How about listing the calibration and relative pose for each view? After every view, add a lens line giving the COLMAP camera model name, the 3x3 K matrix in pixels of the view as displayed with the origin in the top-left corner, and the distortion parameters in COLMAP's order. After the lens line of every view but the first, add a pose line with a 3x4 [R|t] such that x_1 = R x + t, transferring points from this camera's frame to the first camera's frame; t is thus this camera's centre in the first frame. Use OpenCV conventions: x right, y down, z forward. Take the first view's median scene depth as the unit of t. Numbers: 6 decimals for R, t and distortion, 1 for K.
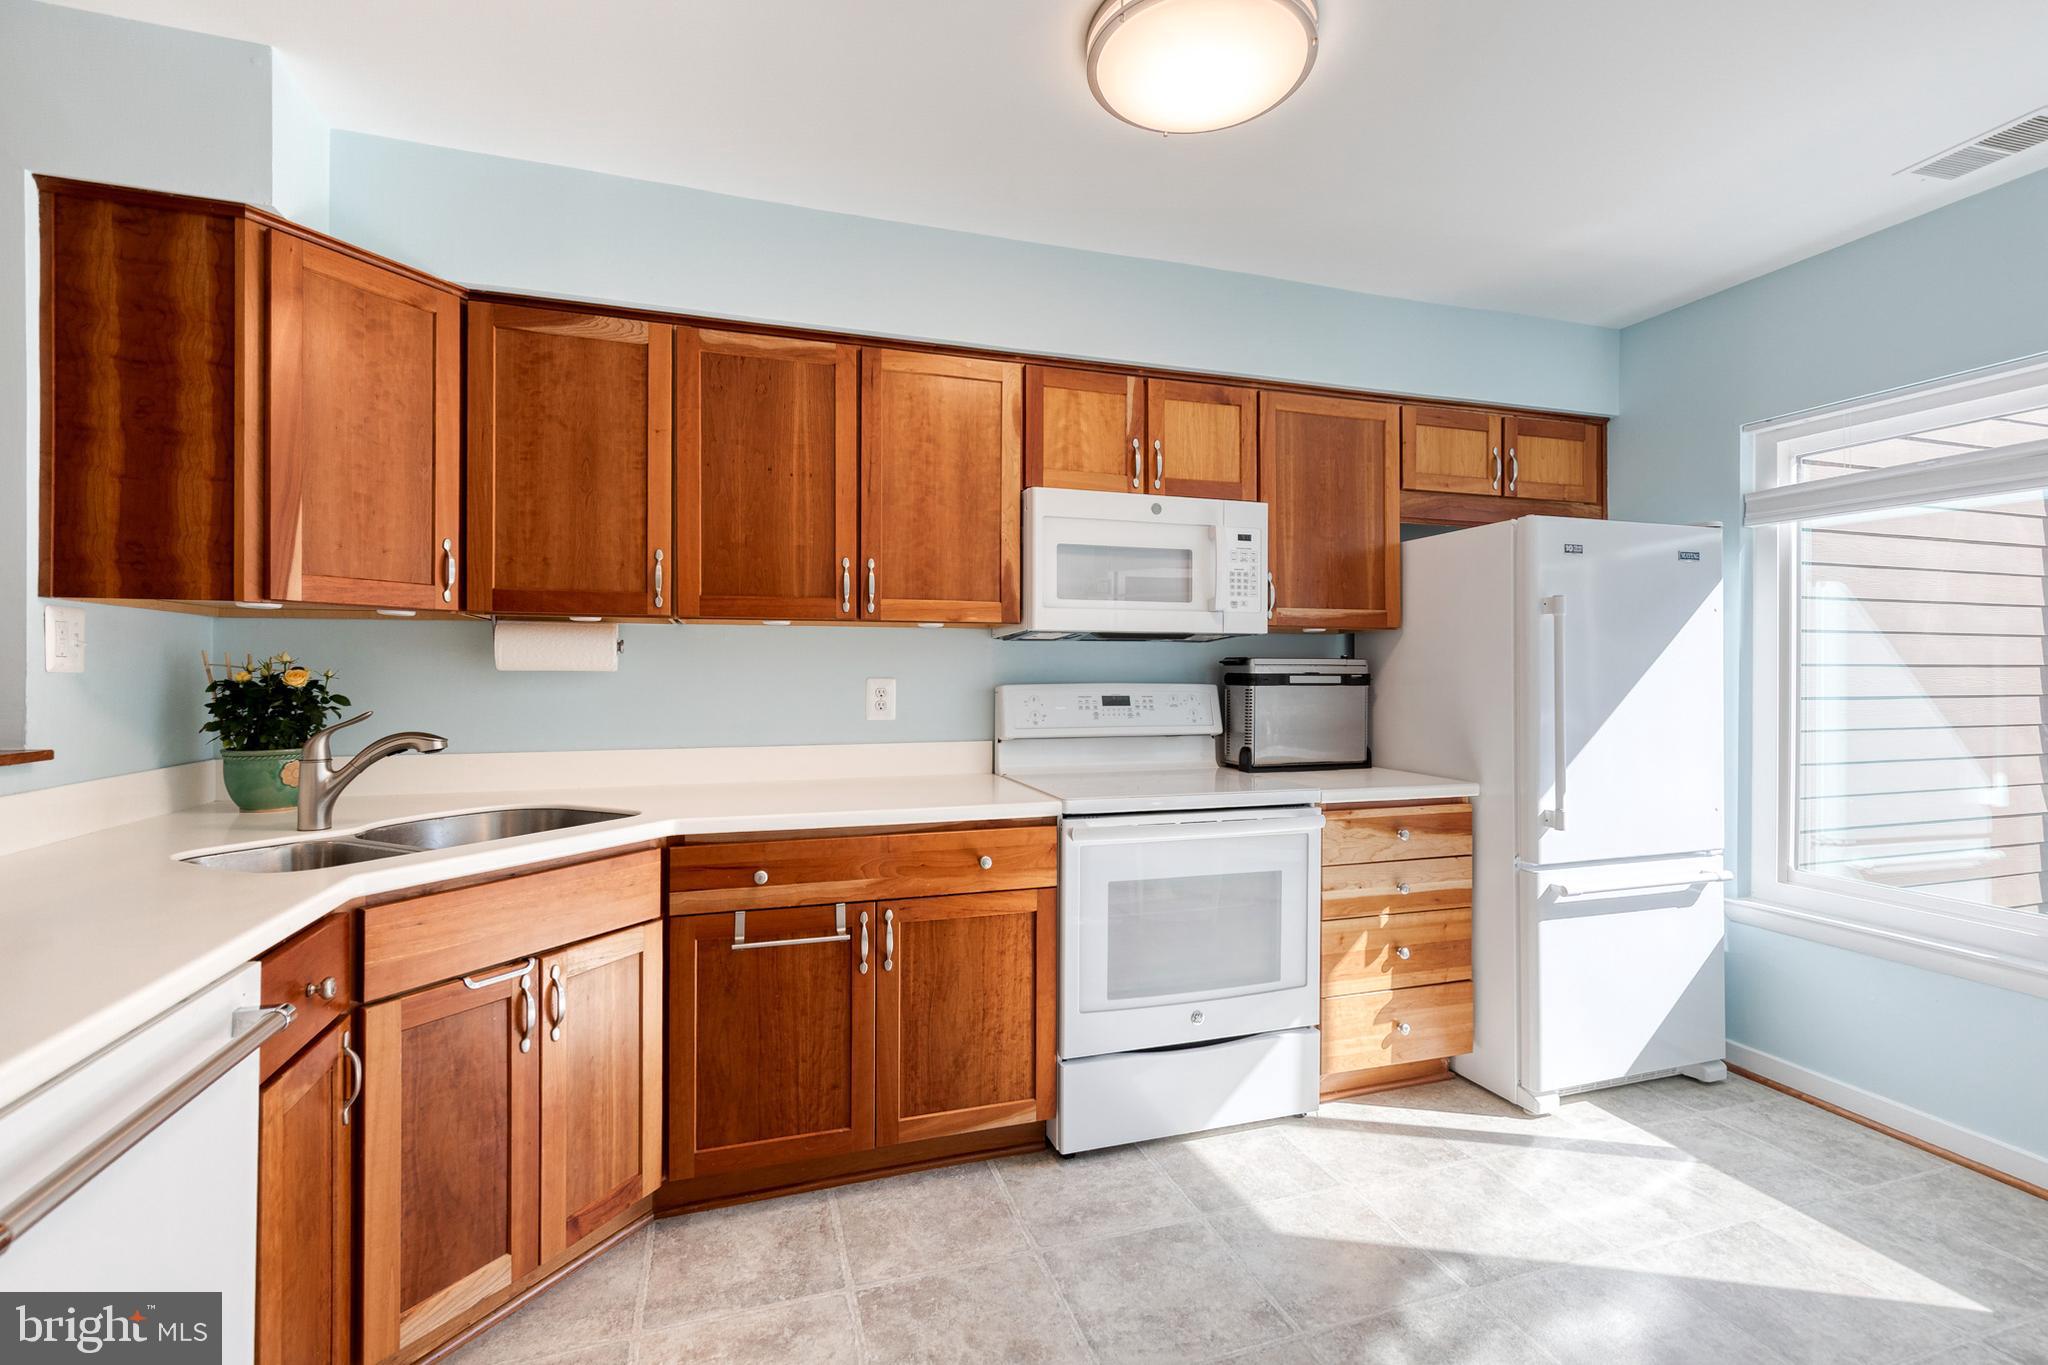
lens RADIAL K [[916.1, 0, 1048.5], [0, 916.1, 667.6], [0, 0, 1]] dist [0.005518, -0.001110]
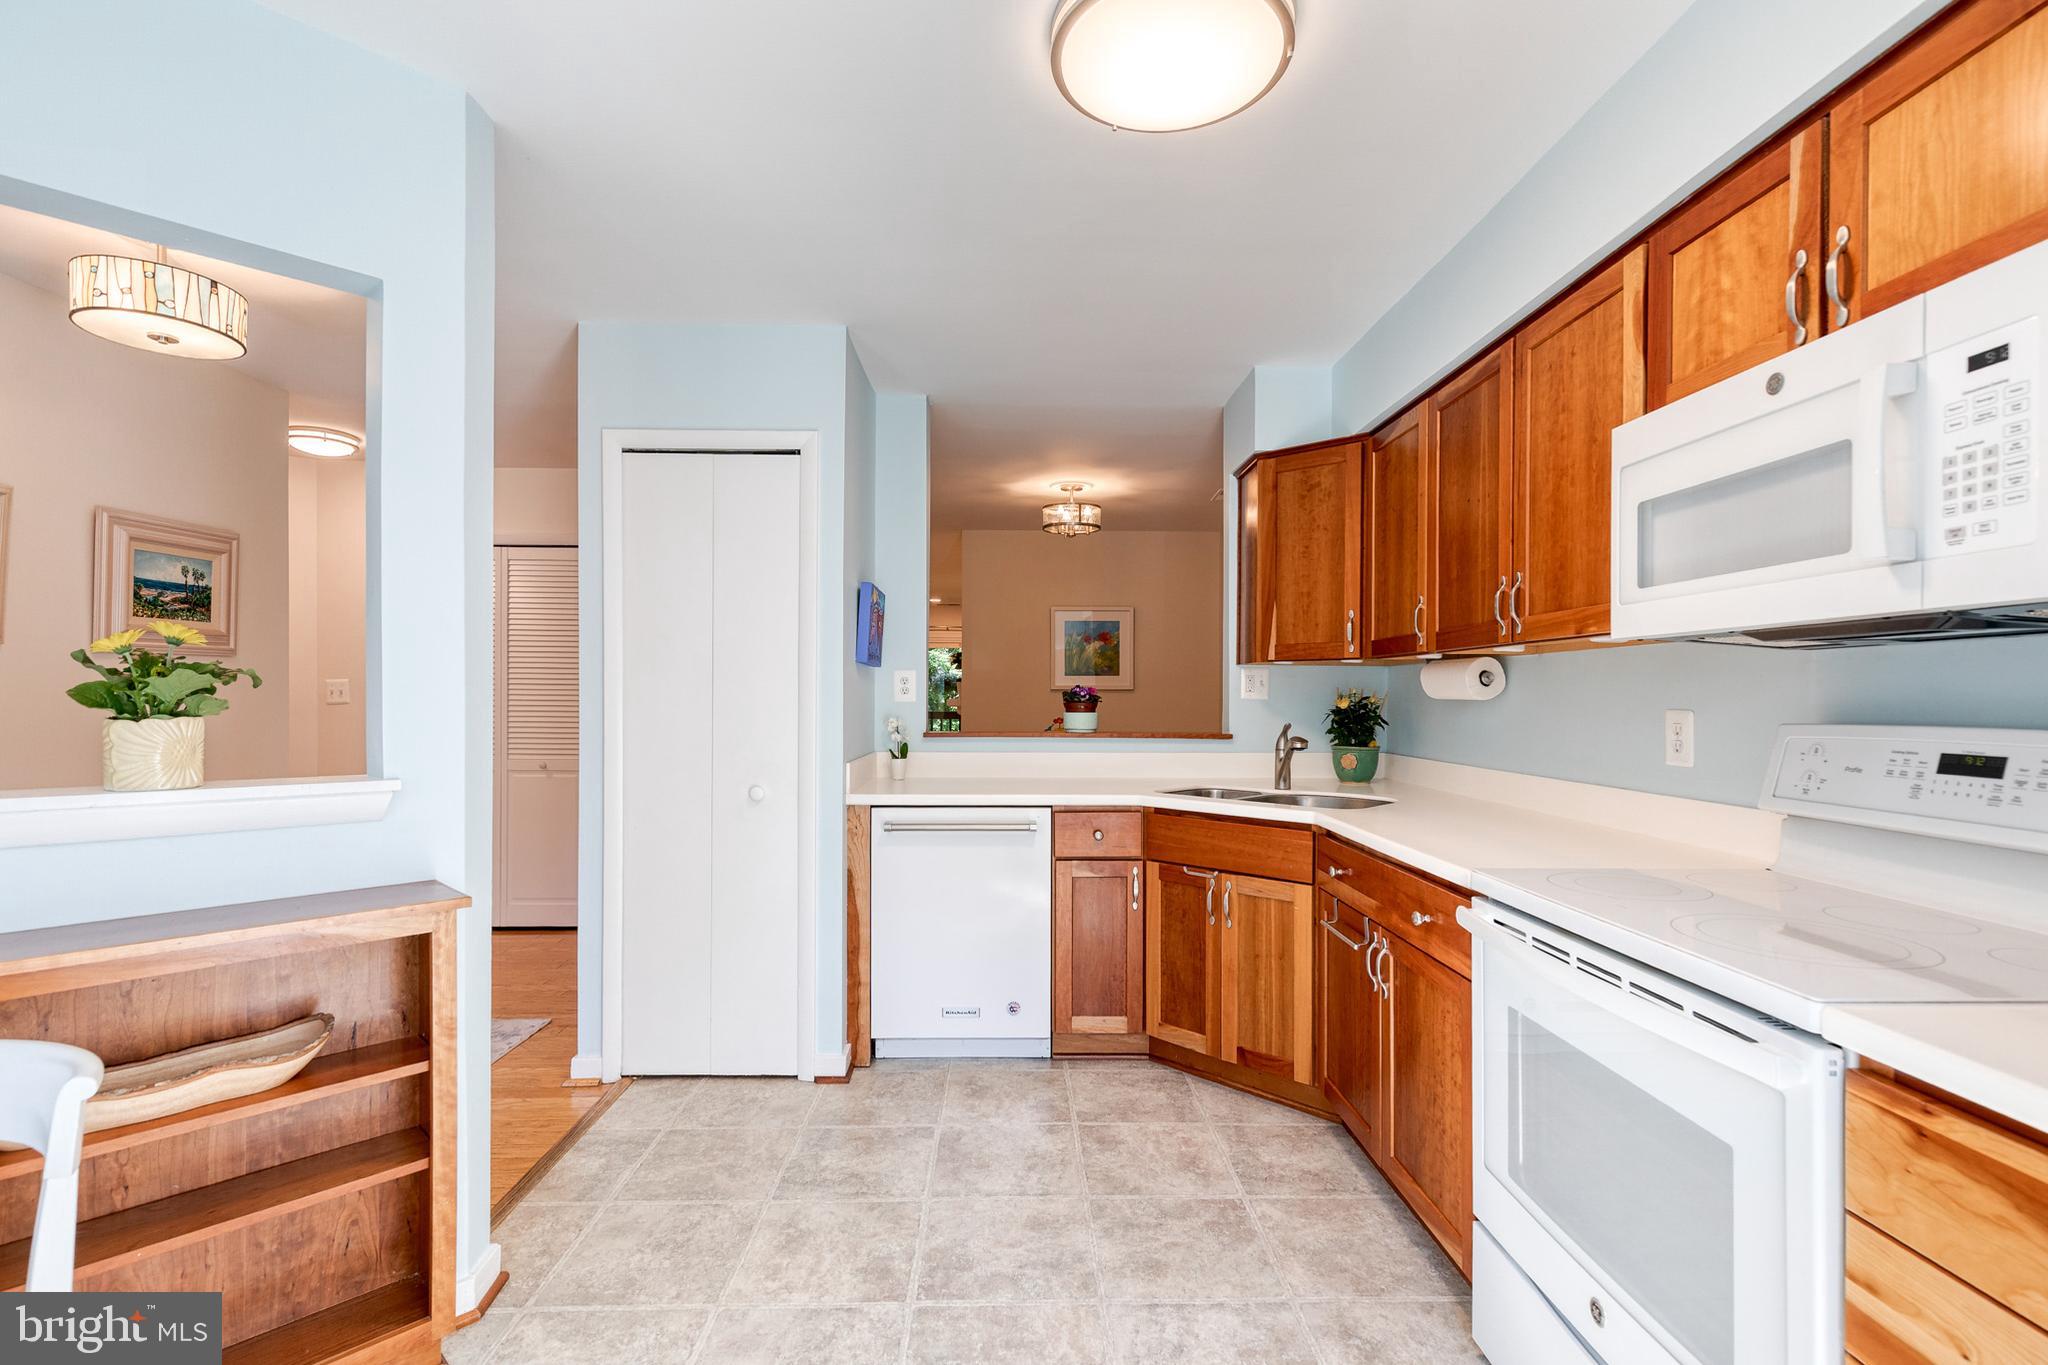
lens RADIAL K [[916.1, 0, 1009.6], [0, 916.1, 694.4], [0, 0, 1]] dist [0.005518, -0.001110]
pose [[-0.310457, -0.005376, -0.950572, 0.741253], [-0.001515, 0.999986, -0.005161, 0.003546], [0.950586, -0.000162, -0.310460, 0.754698]]
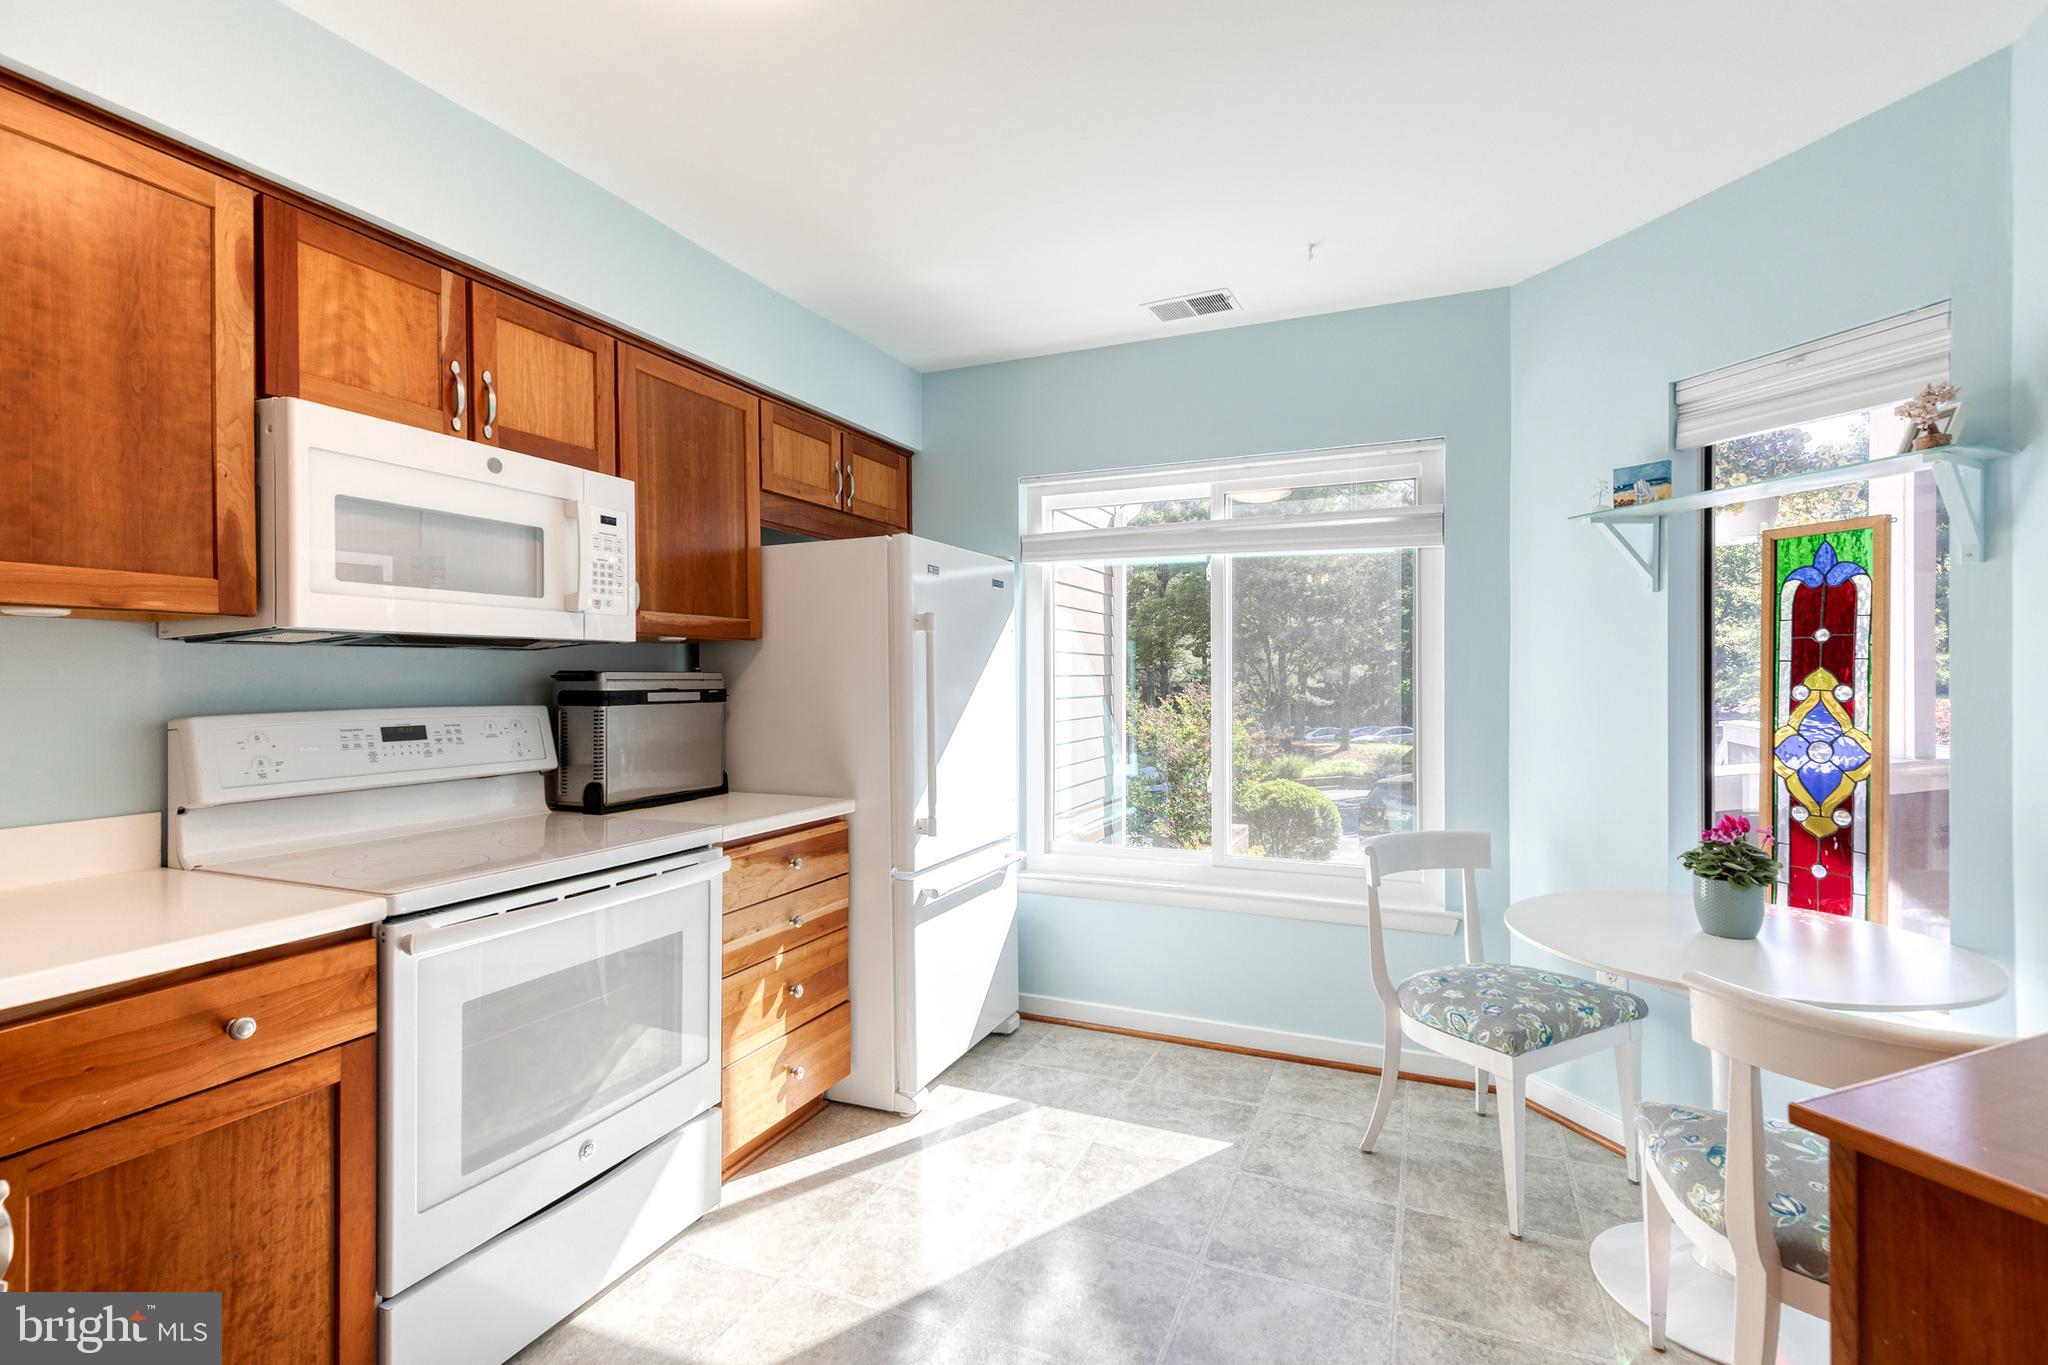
lens RADIAL K [[916.1, 0, 1028.7], [0, 916.1, 679.4], [0, 0, 1]] dist [0.005518, -0.001110]
pose [[0.669268, -0.006092, 0.742996, -0.139382], [0.003705, 0.999981, 0.004862, -0.006916], [-0.743012, -0.000501, 0.669278, 0.204305]]
